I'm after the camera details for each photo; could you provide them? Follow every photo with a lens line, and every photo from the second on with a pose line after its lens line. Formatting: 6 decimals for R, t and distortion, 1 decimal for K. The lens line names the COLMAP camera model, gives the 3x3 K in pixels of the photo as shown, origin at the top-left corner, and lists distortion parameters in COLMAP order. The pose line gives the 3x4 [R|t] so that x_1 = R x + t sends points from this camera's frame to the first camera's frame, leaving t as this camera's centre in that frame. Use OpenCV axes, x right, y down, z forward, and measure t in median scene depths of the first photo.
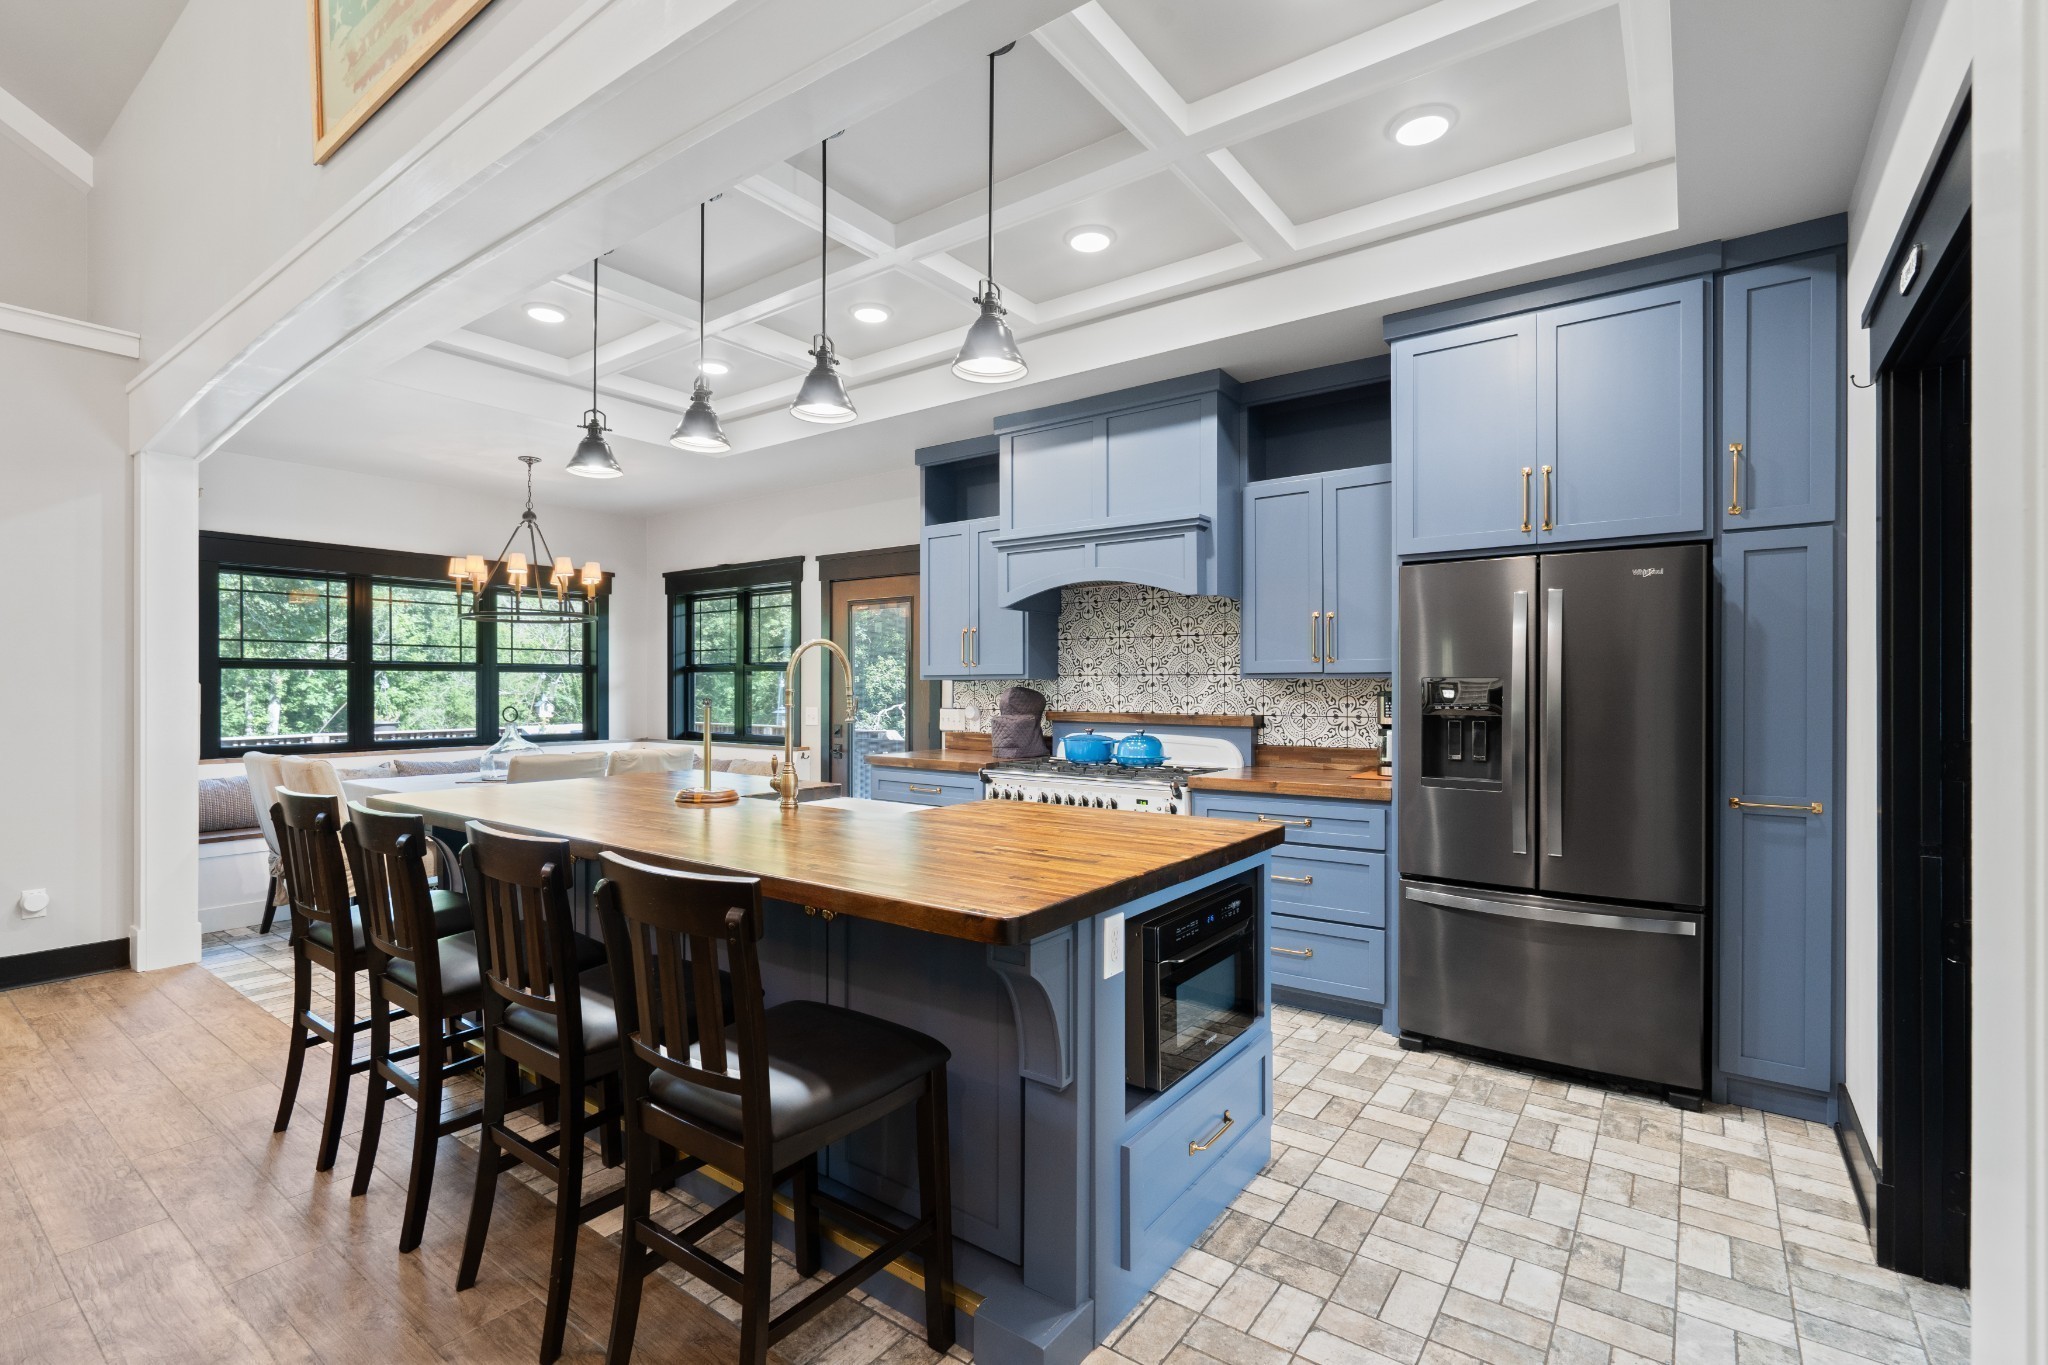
lens RADIAL K [[926.3, 0, 1014.4], [0, 926.3, 685.1], [0, 0, 1]] dist [-0.000932, -0.000083]
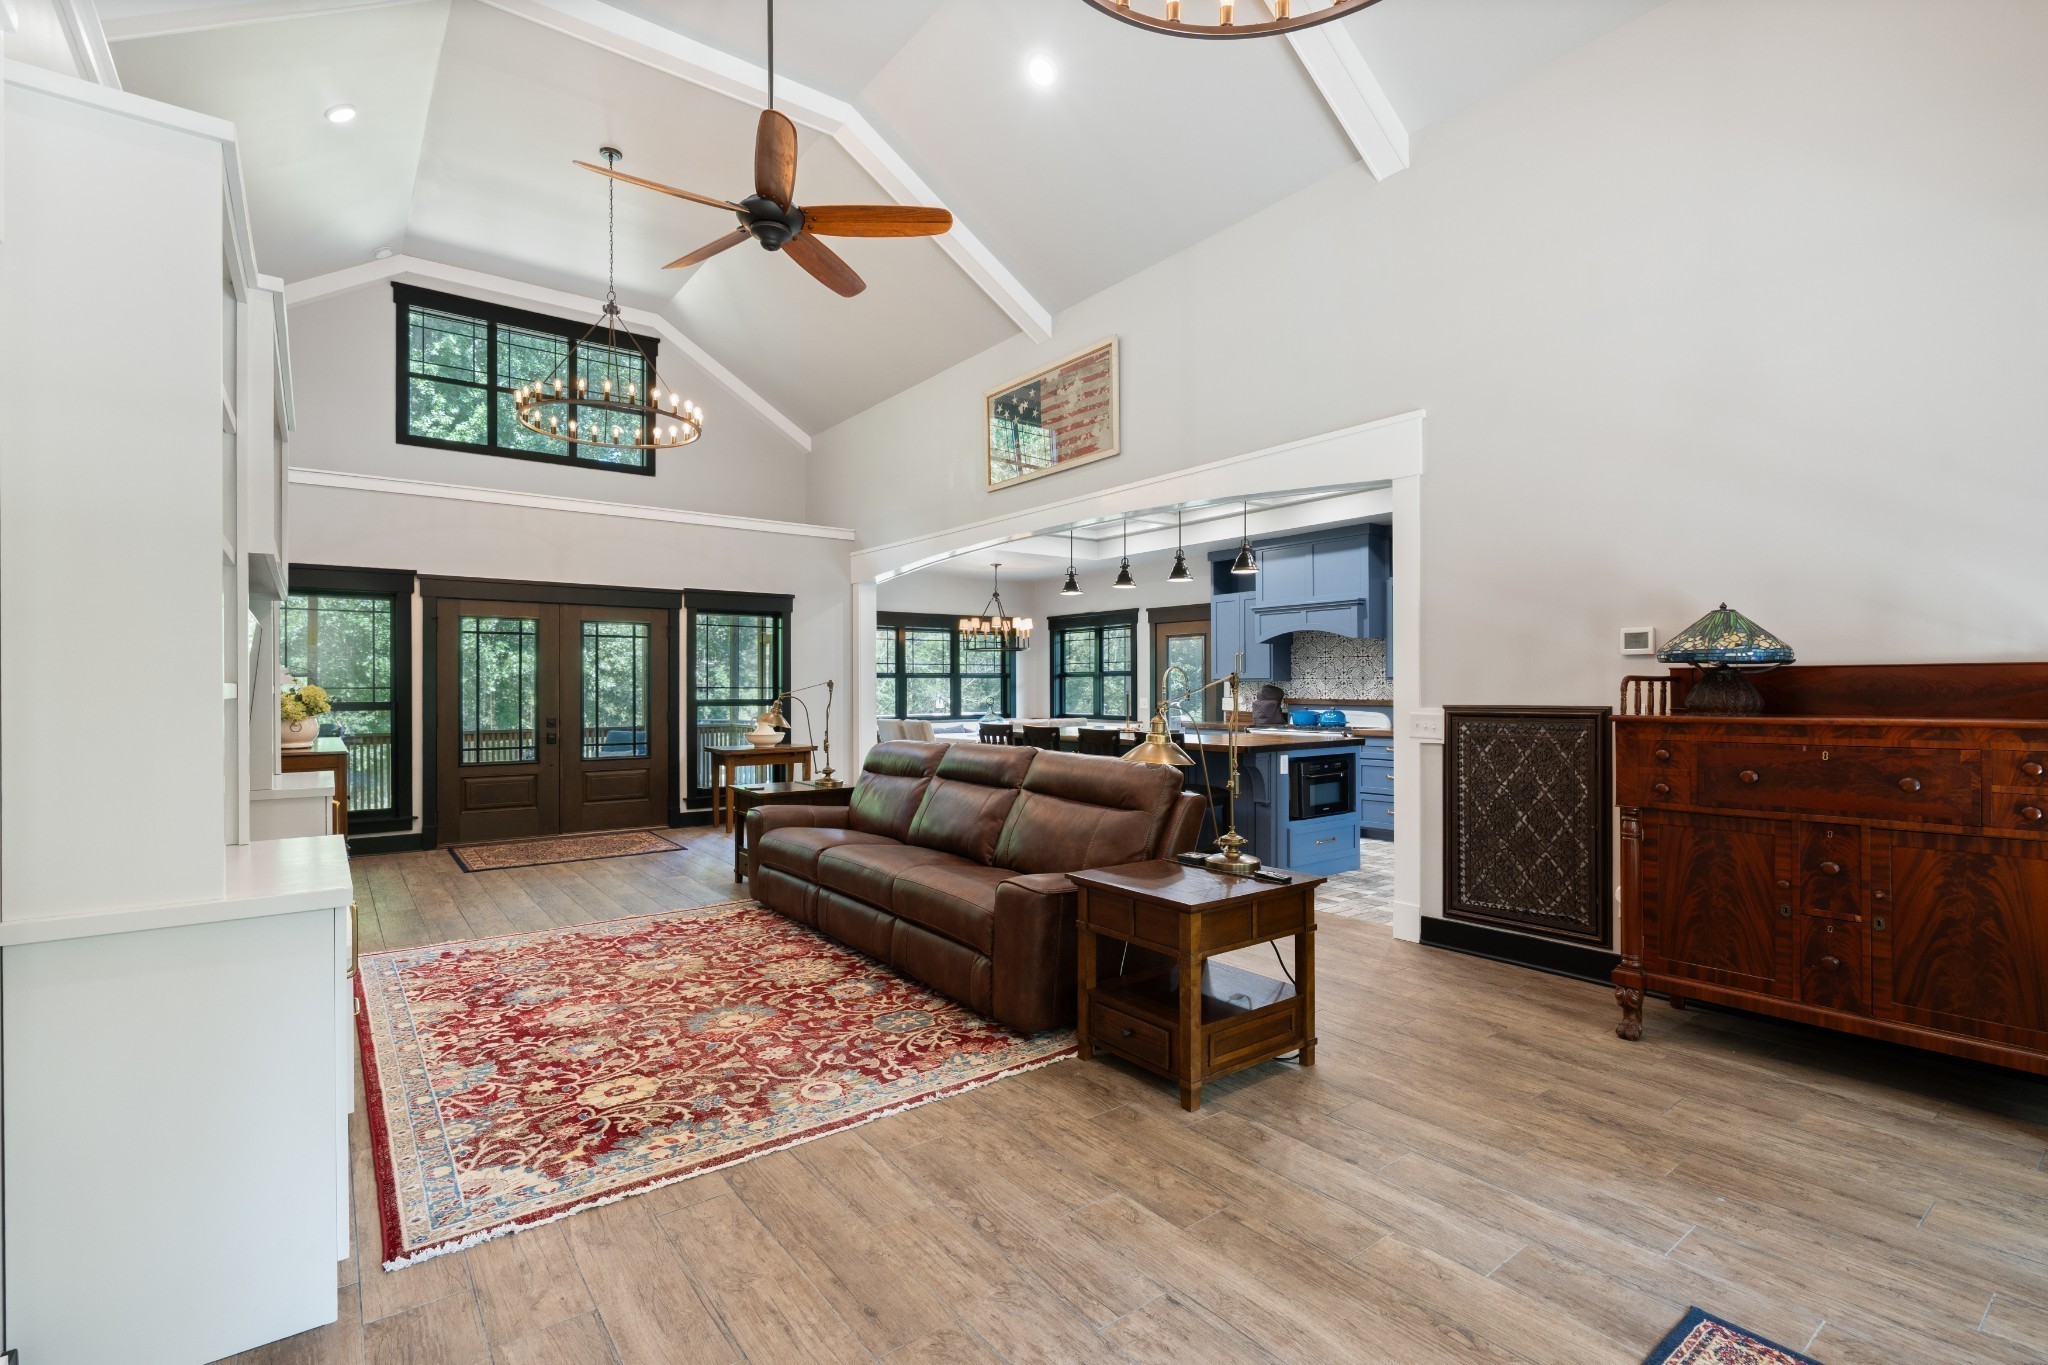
lens RADIAL K [[926.3, 0, 1014.4], [0, 926.3, 685.1], [0, 0, 1]] dist [-0.000932, -0.000083]
pose [[0.958353, -0.006487, -0.285511, 0.042555], [0.007054, 0.999975, 0.000956, -0.003262], [0.285498, -0.002930, 0.958375, -0.794118]]
